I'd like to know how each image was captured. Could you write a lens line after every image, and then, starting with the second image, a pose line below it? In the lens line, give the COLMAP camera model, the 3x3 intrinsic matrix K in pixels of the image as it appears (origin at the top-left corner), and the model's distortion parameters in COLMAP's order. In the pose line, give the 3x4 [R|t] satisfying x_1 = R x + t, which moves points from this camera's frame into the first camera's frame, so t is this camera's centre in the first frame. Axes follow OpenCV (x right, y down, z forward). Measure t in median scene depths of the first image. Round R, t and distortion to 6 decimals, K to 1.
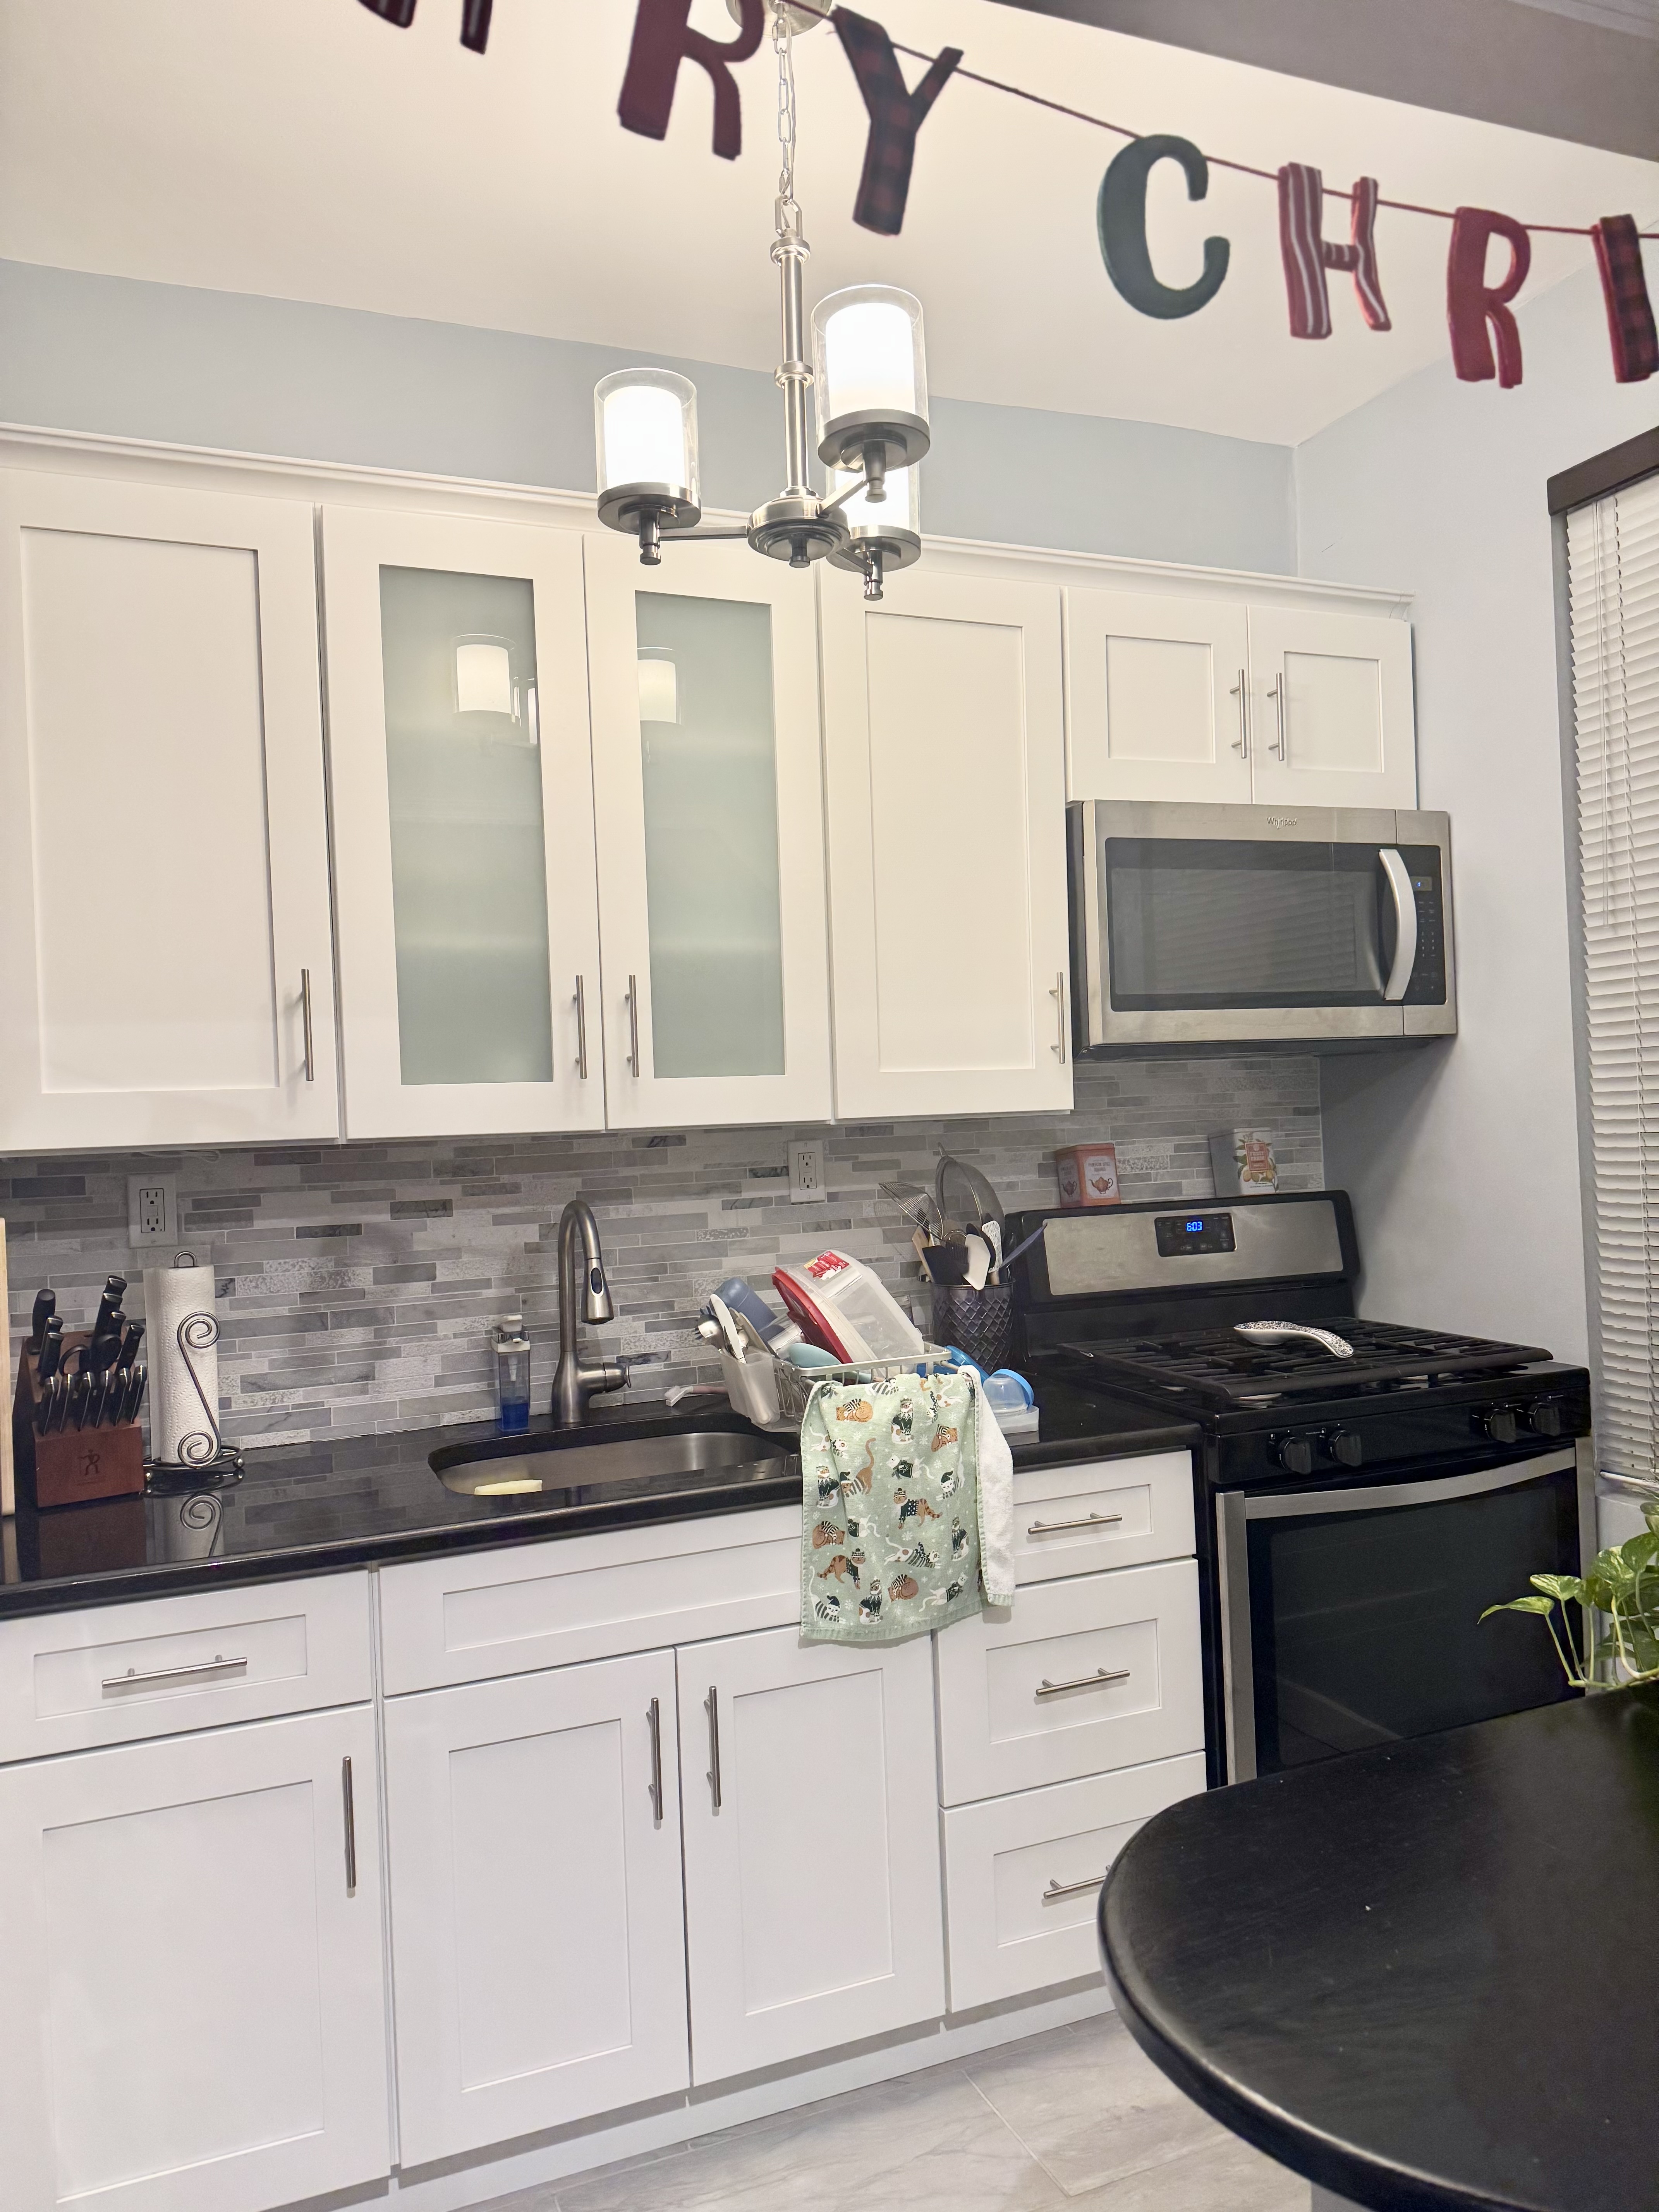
lens RADIAL K [[1549.5, 0, 824.1], [0, 1549.5, 1106.3], [0, 0, 1]] dist [0.153799, -0.230844]
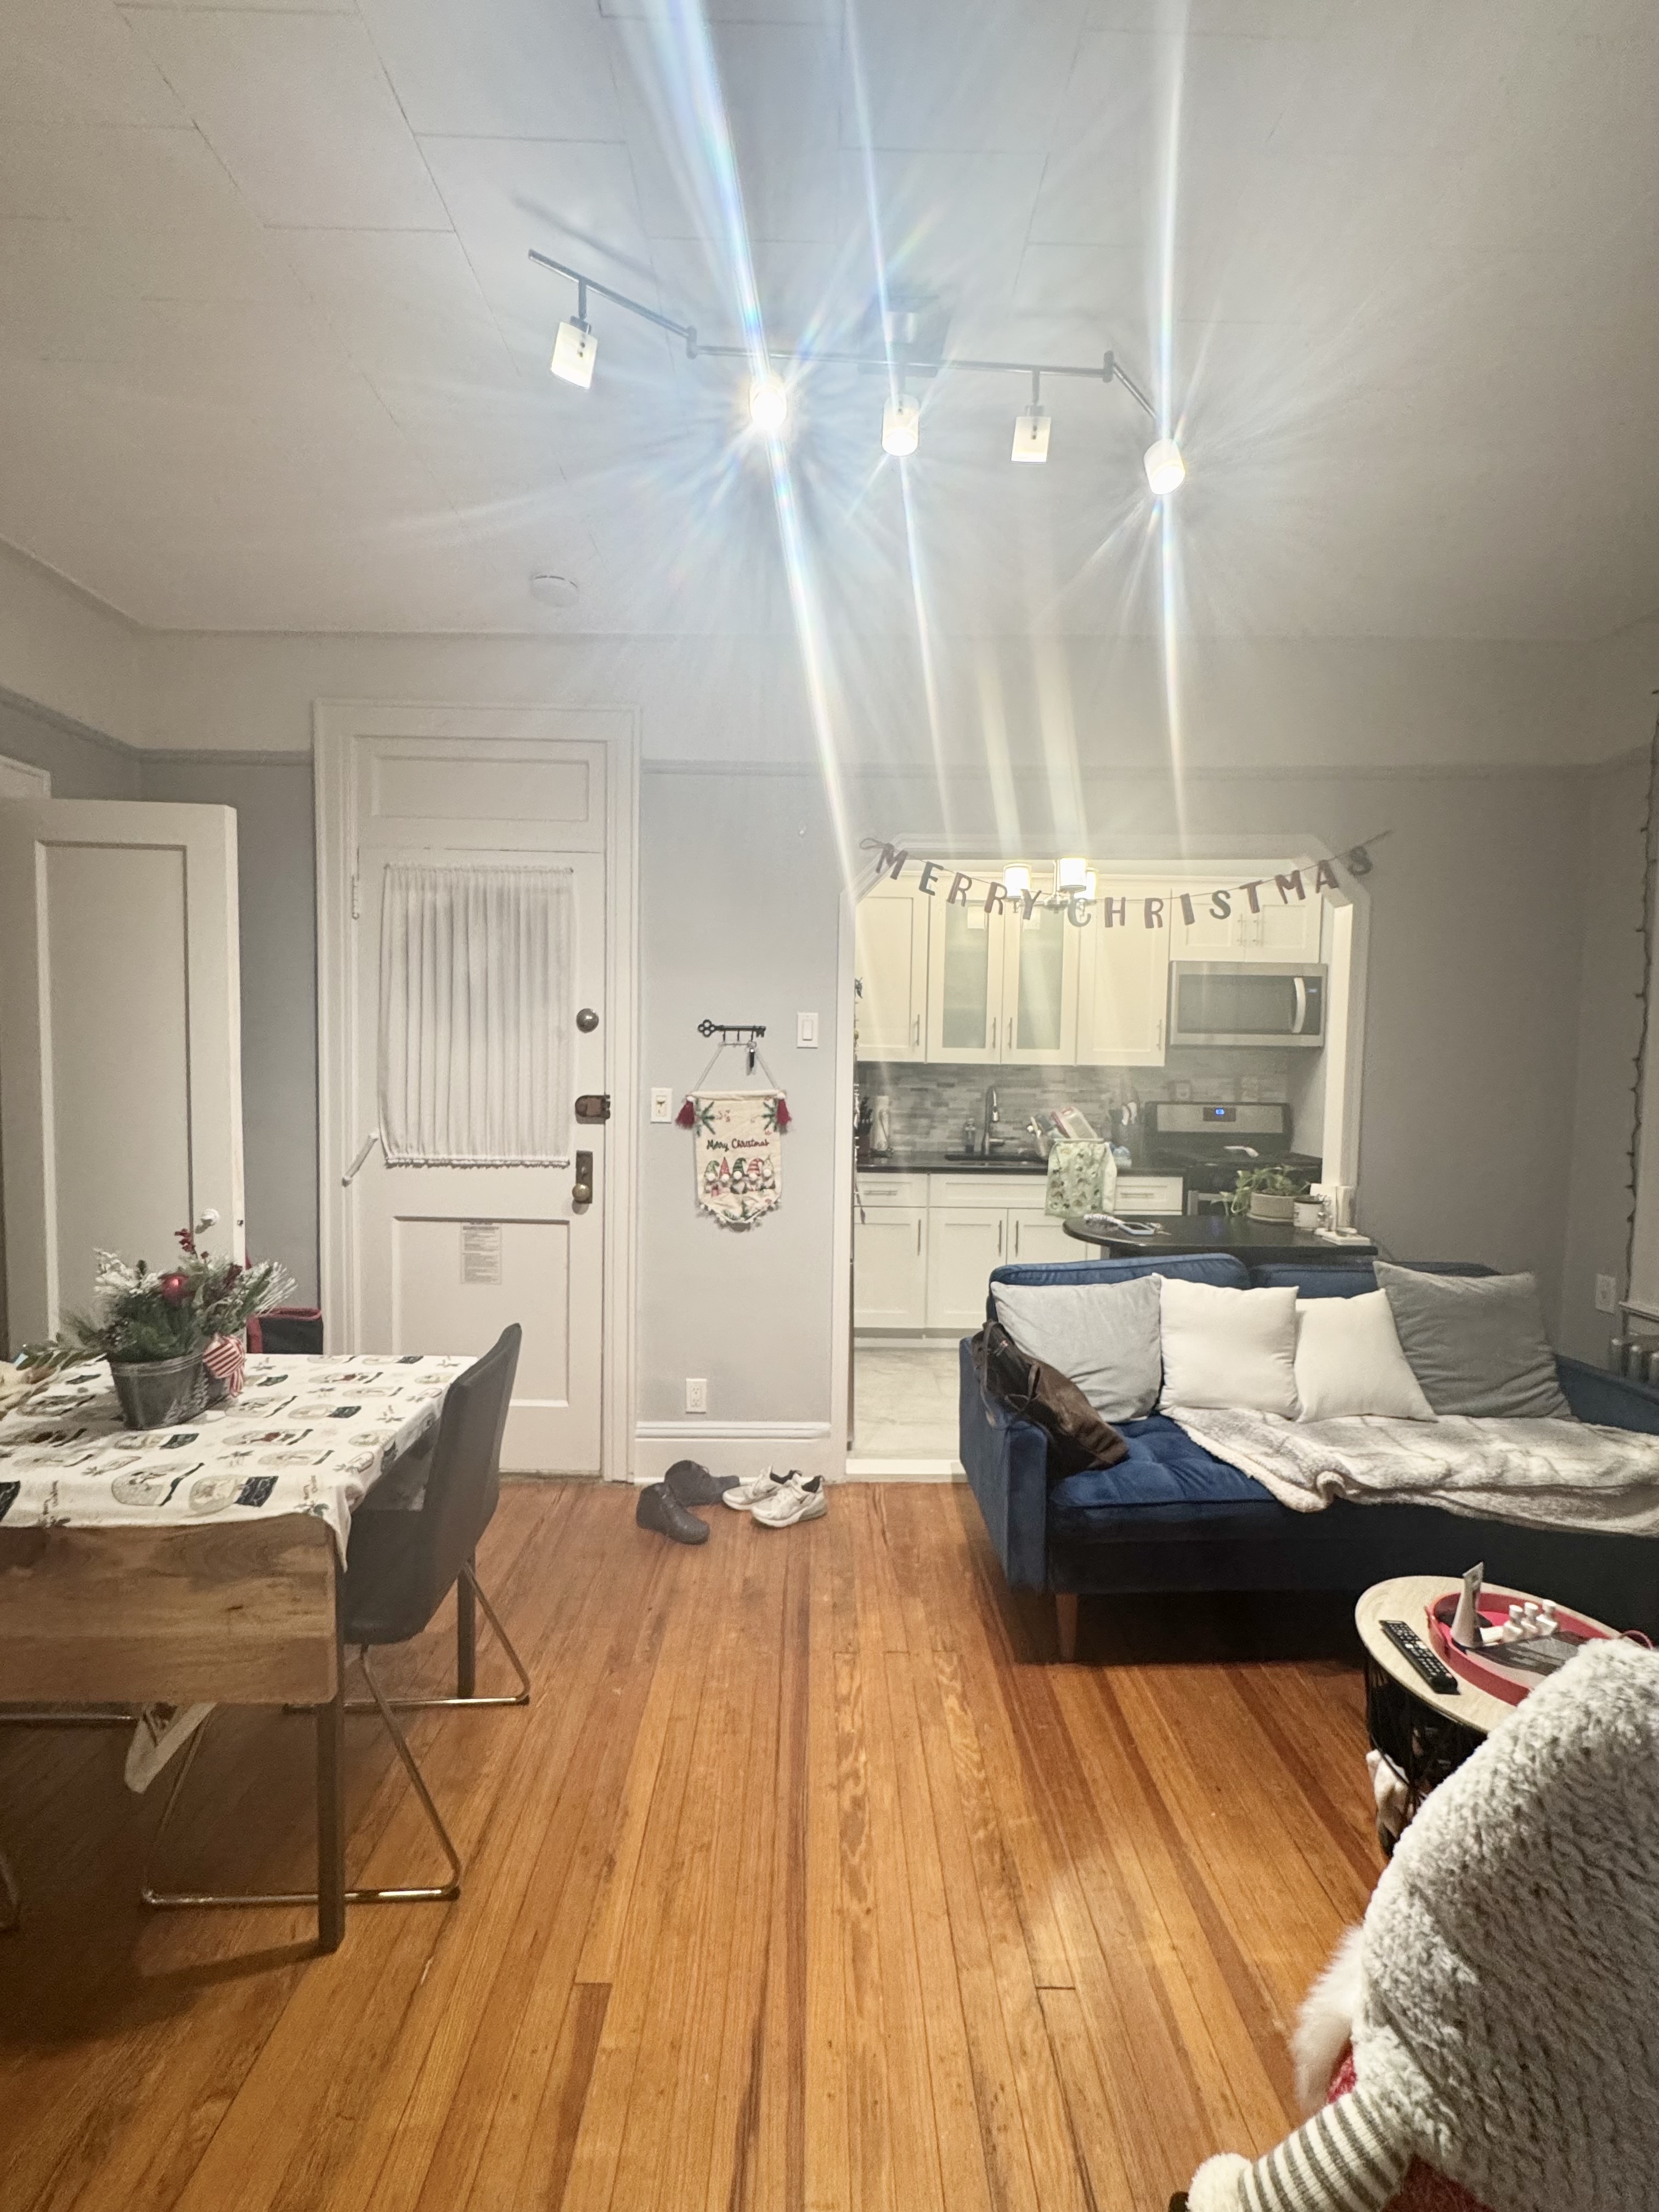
lens RADIAL K [[882.7, 0, 833.9], [0, 882.7, 1100.3], [0, 0, 1]] dist [0.000374, 0.000187]
pose [[0.925740, 0.070815, -0.371471, 0.234581], [-0.049928, 0.996599, 0.065560, -0.013484], [0.374850, -0.042145, 0.926127, -0.875815]]
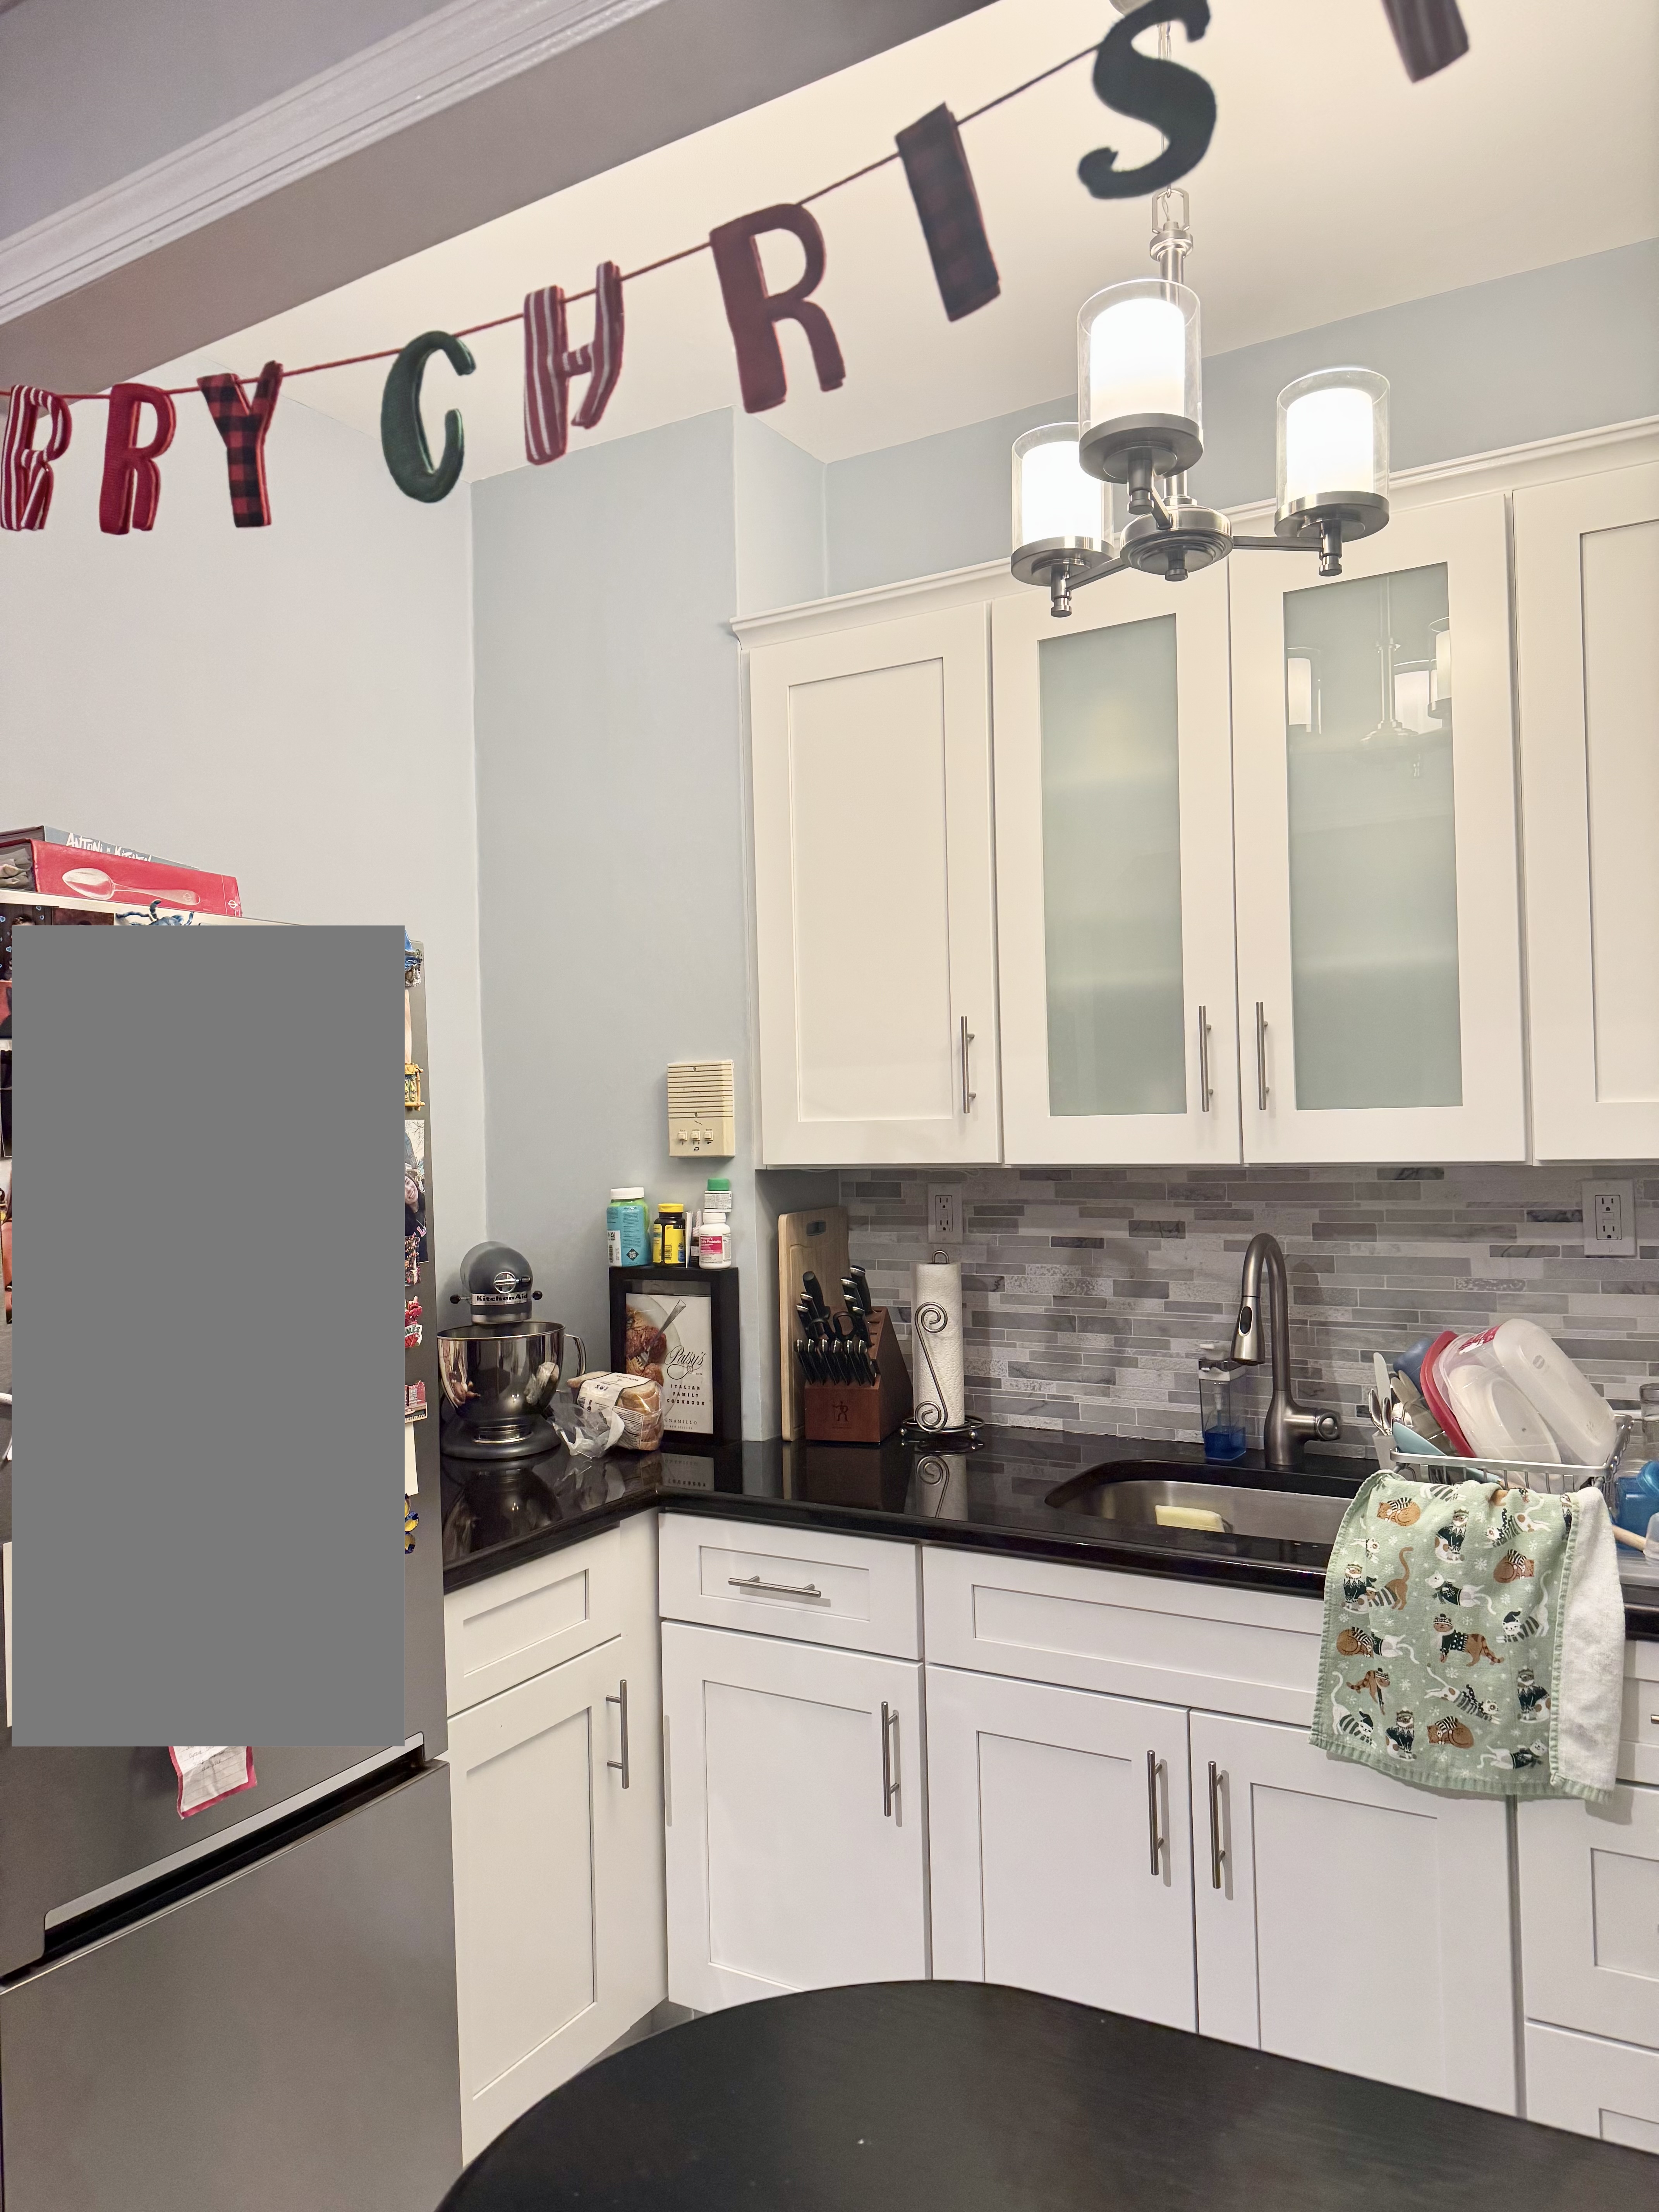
lens RADIAL K [[1549.5, 0, 824.1], [0, 1549.5, 1106.3], [0, 0, 1]] dist [0.153799, -0.230844]
pose [[0.620908, 0.013501, -0.783767, 0.458387], [0.002172, 0.999818, 0.018944, -0.039687], [0.783881, -0.013465, 0.620766, 0.198542]]
